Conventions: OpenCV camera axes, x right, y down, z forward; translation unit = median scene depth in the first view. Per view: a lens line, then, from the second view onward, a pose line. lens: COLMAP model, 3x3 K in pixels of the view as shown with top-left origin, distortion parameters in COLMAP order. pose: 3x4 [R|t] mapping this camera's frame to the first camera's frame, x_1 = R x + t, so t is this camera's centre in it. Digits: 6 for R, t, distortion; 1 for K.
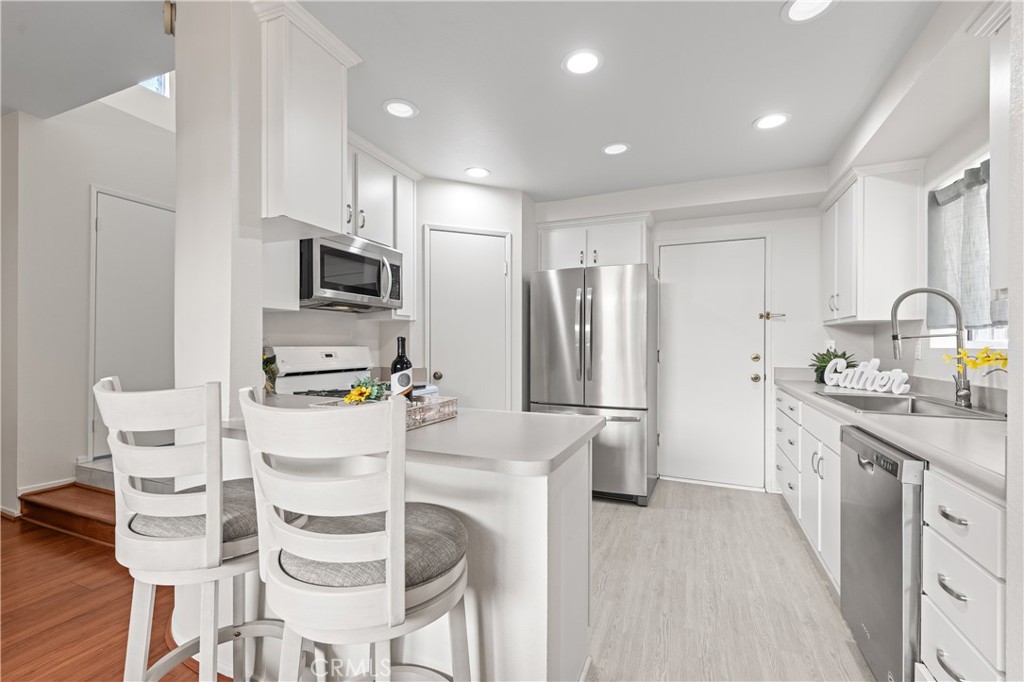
lens RADIAL K [[448.8, 0, 512.0], [0, 448.8, 341.0], [0, 0, 1]] dist [0.000849, 0.000070]
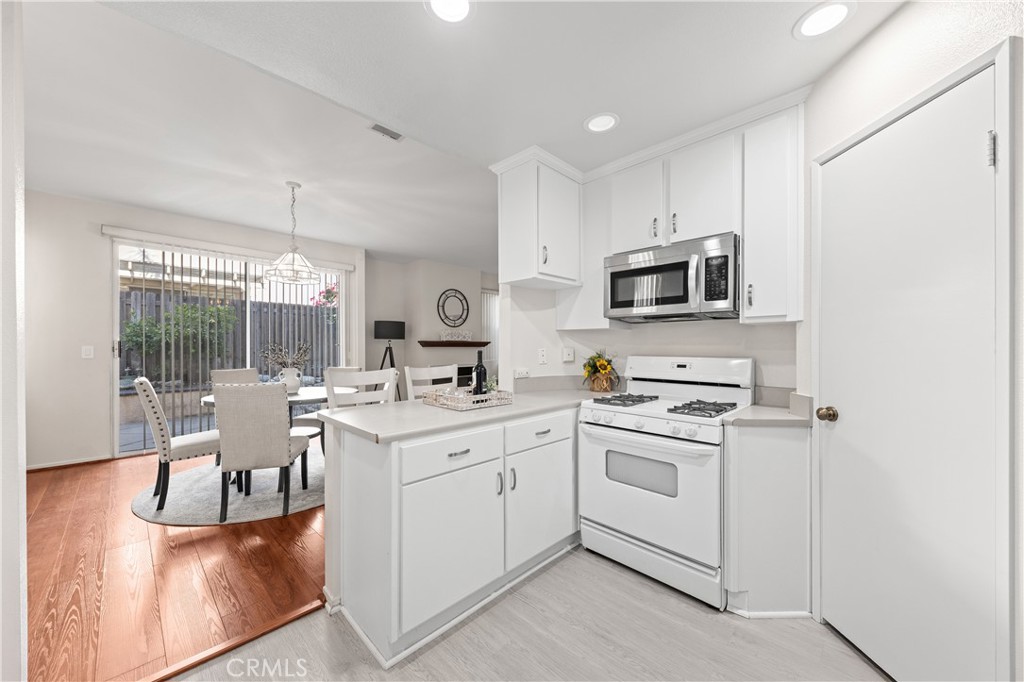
lens RADIAL K [[374.0, 0, 509.3], [0, 374.0, 347.3], [0, 0, 1]] dist [-0.010518, -0.000199]
pose [[-0.392034, -0.000874, -0.919950, 0.350017], [0.007008, 0.999968, -0.003937, -0.006338], [0.919924, -0.007990, -0.392015, 0.655640]]
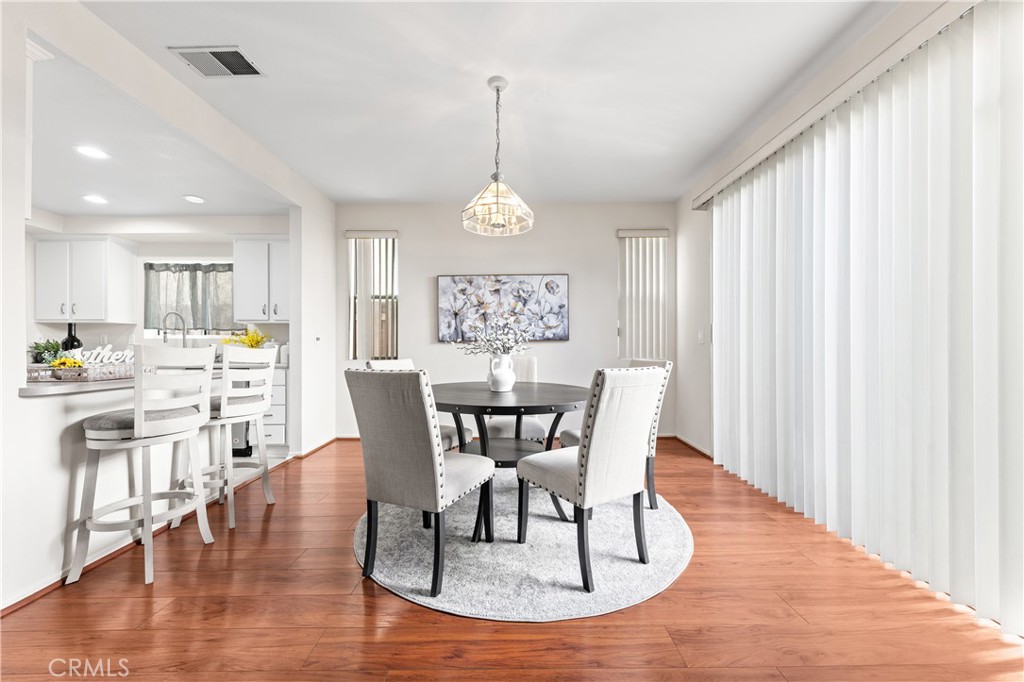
lens RADIAL K [[374.0, 0, 509.3], [0, 374.0, 347.3], [0, 0, 1]] dist [-0.010518, -0.000199]
pose [[-0.361818, -0.009293, 0.932202, -0.879146], [-0.009658, 0.999934, 0.006220, 0.020204], [-0.932199, -0.006753, -0.361884, 0.054226]]
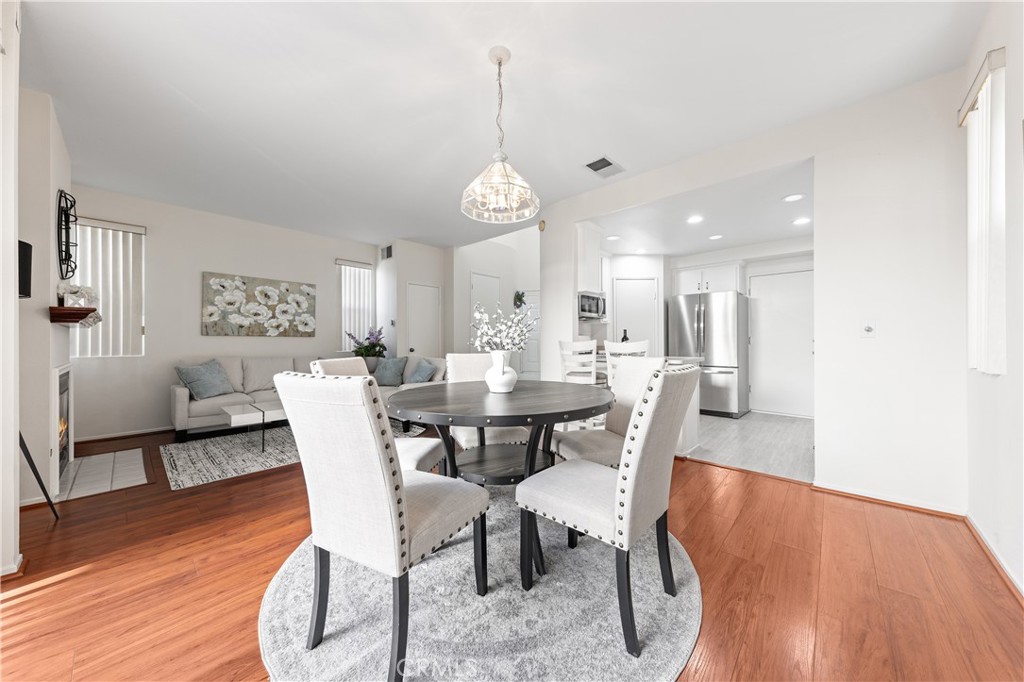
lens RADIAL K [[349.2, 0, 515.5], [0, 349.2, 343.9], [0, 0, 1]] dist [0.020957, -0.000002]
pose [[0.939823, -0.003644, -0.341642, -0.064988], [0.009890, 0.999814, 0.016542, 0.018398], [0.341518, -0.018925, 0.939685, -0.675311]]
